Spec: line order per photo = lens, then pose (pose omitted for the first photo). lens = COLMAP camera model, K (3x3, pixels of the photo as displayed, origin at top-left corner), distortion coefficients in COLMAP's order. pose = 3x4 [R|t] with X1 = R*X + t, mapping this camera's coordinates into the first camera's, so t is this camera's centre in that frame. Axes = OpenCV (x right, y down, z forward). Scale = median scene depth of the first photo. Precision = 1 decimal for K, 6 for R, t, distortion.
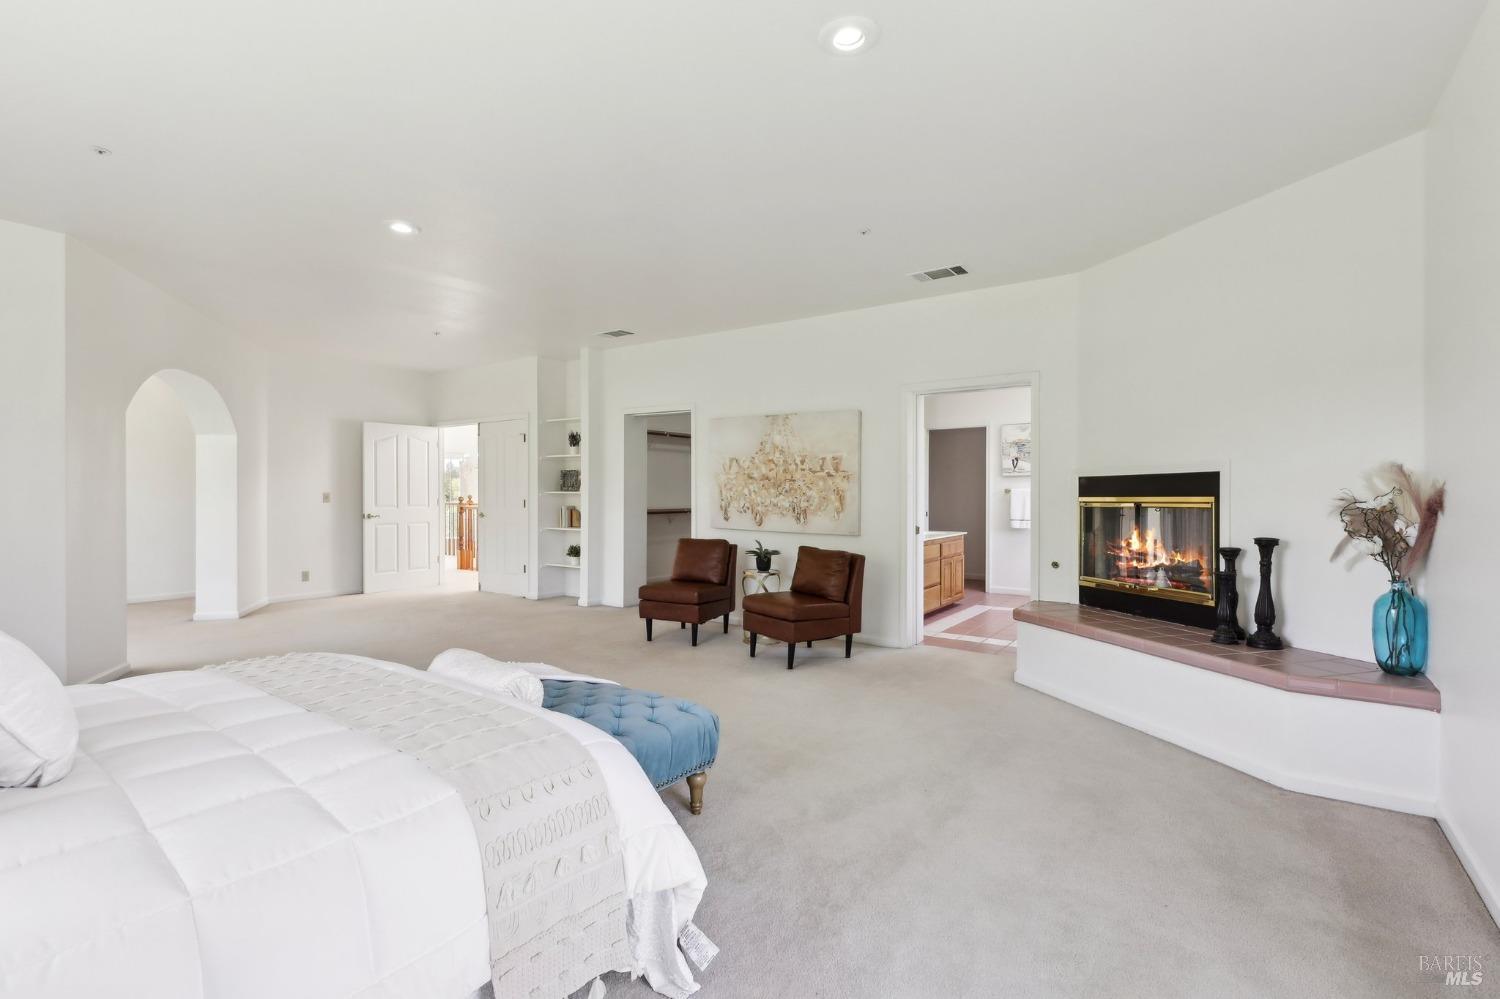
lens RADIAL K [[700.6, 0, 750.0], [0, 700.6, 499.5], [0, 0, 1]] dist [-0.002027, -0.000090]
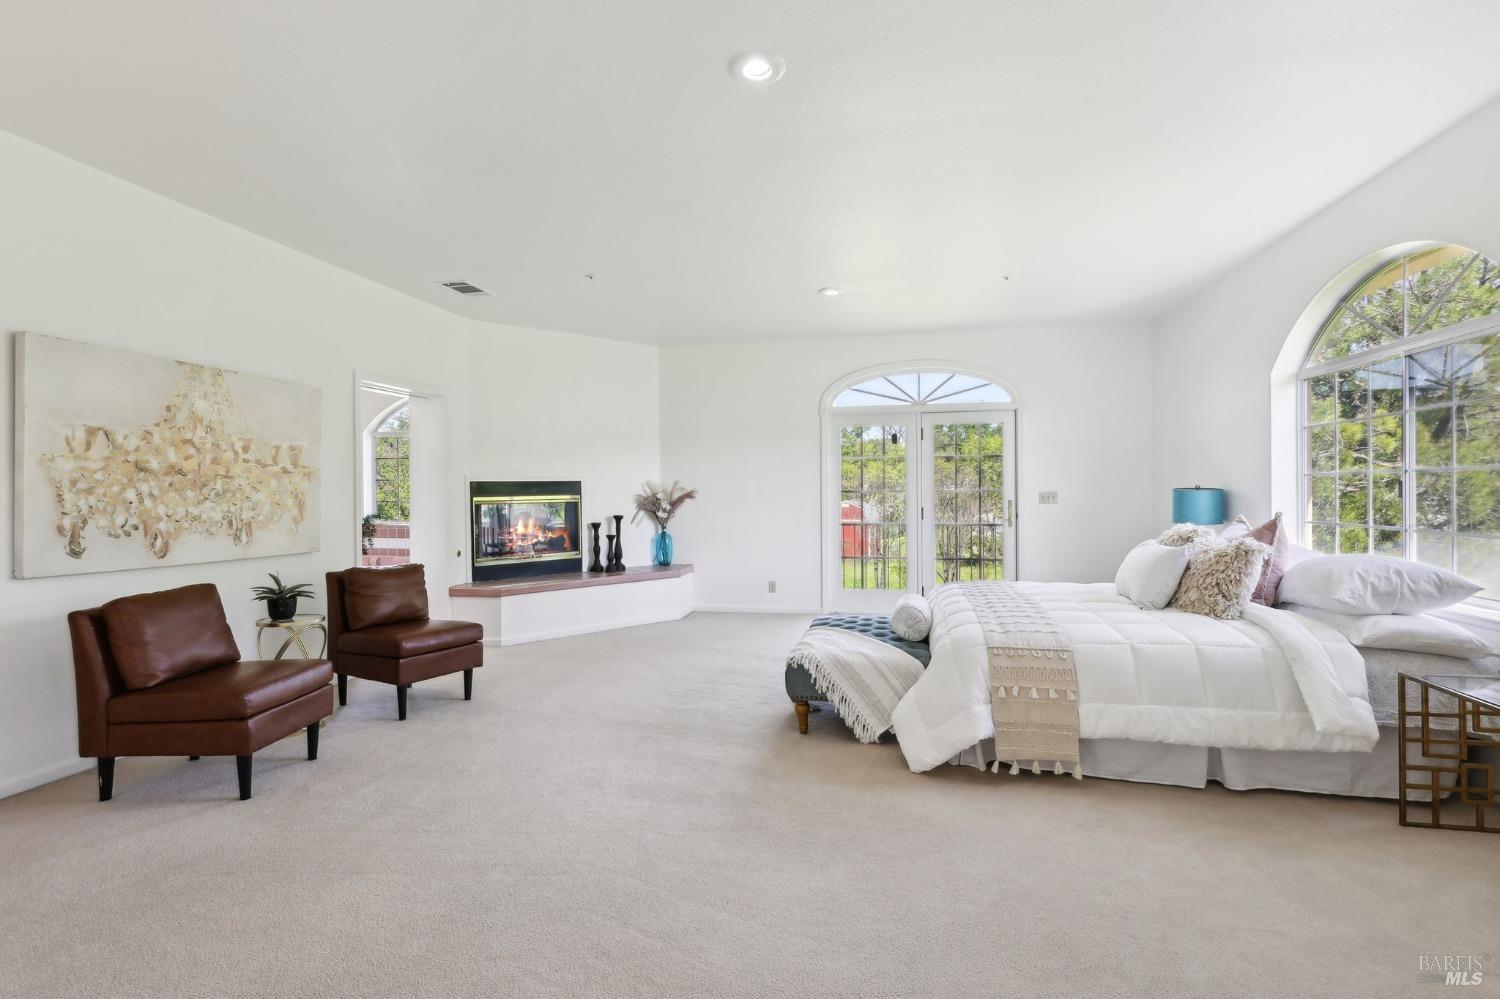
lens RADIAL K [[700.6, 0, 750.0], [0, 700.6, 499.5], [0, 0, 1]] dist [-0.002027, -0.000090]
pose [[-0.394897, -0.008331, 0.918688, -0.697091], [0.016481, 0.999734, 0.016150, -0.009608], [-0.918578, 0.021518, -0.394654, 0.821165]]
